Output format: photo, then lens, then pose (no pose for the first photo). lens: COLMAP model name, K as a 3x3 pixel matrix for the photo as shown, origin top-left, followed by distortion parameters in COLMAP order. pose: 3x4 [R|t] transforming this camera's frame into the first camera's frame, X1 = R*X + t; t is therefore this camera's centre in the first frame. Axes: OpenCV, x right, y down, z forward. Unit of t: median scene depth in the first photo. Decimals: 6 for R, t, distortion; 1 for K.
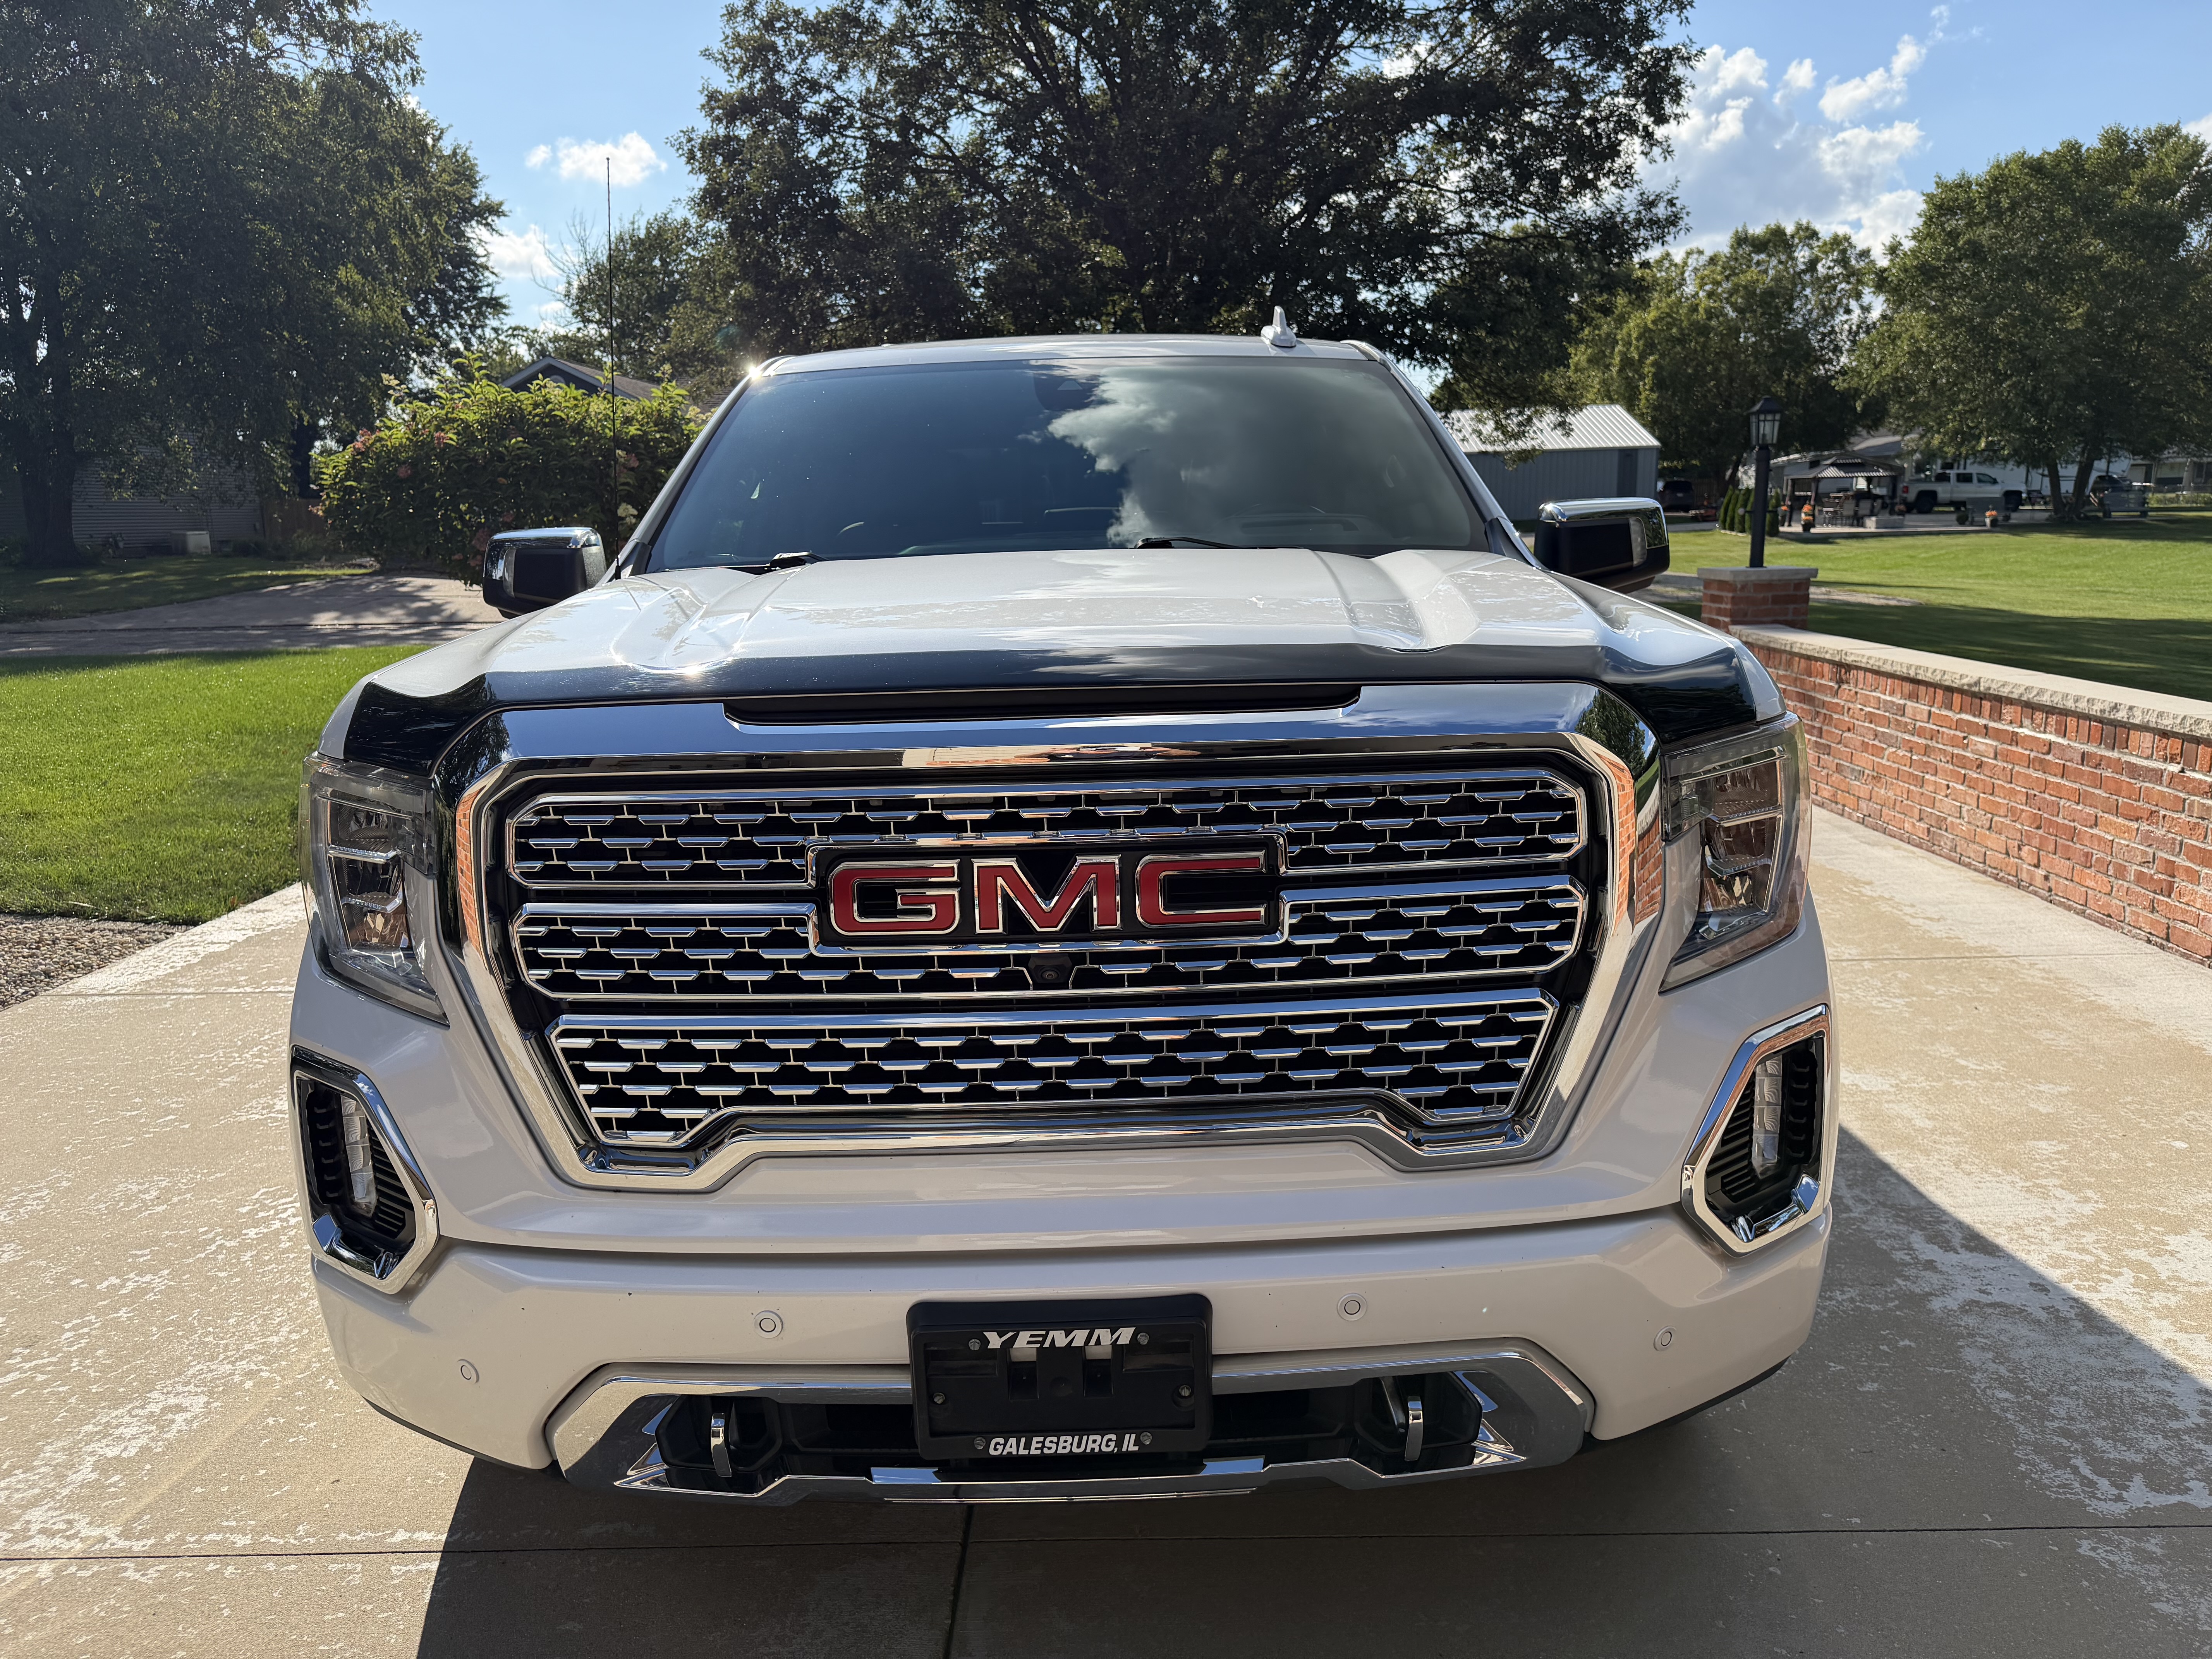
lens RADIAL K [[1600.7, 0, 1106.0], [0, 1600.7, 829.5], [0, 0, 1]] dist [0.006473, -0.023260]
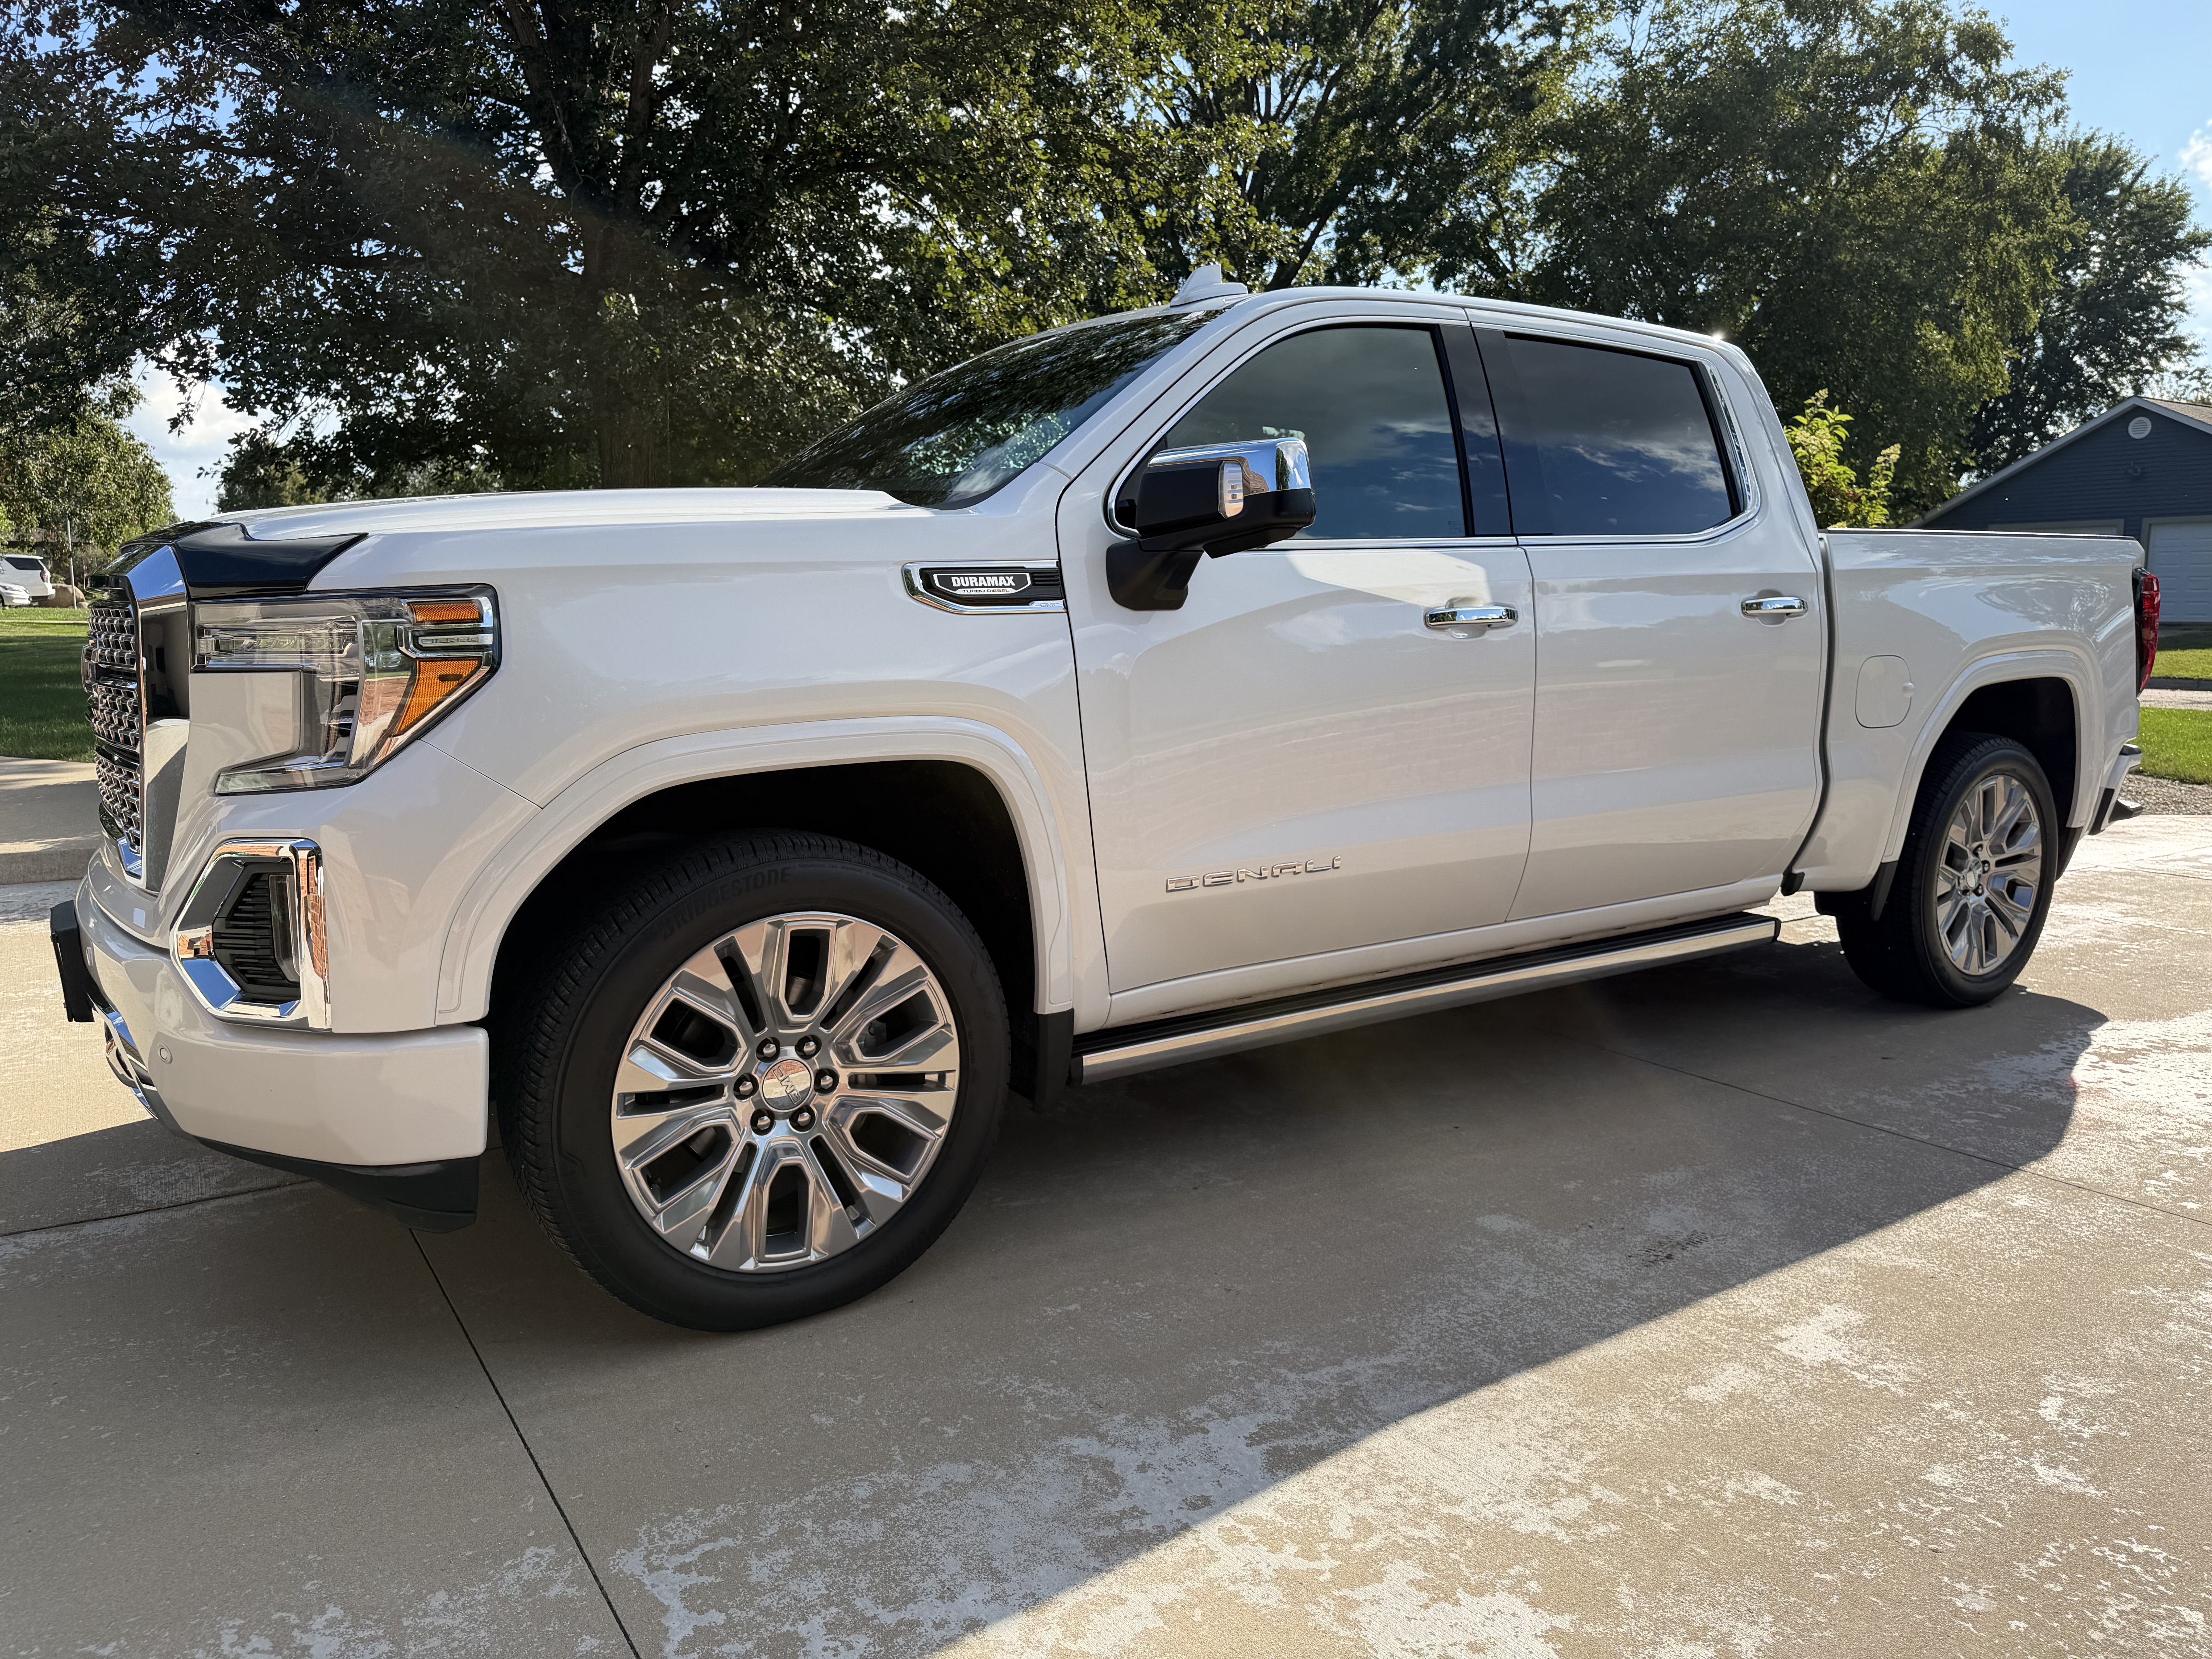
lens RADIAL K [[1573.0, 0, 1105.1], [0, 1573.0, 862.1], [0, 0, 1]] dist [0.048641, -0.071091]
pose [[0.534510, 0.147639, -0.832167, 0.845209], [-0.165498, 0.983846, 0.068249, -0.027391], [0.828800, 0.101242, 0.550309, 0.418320]]
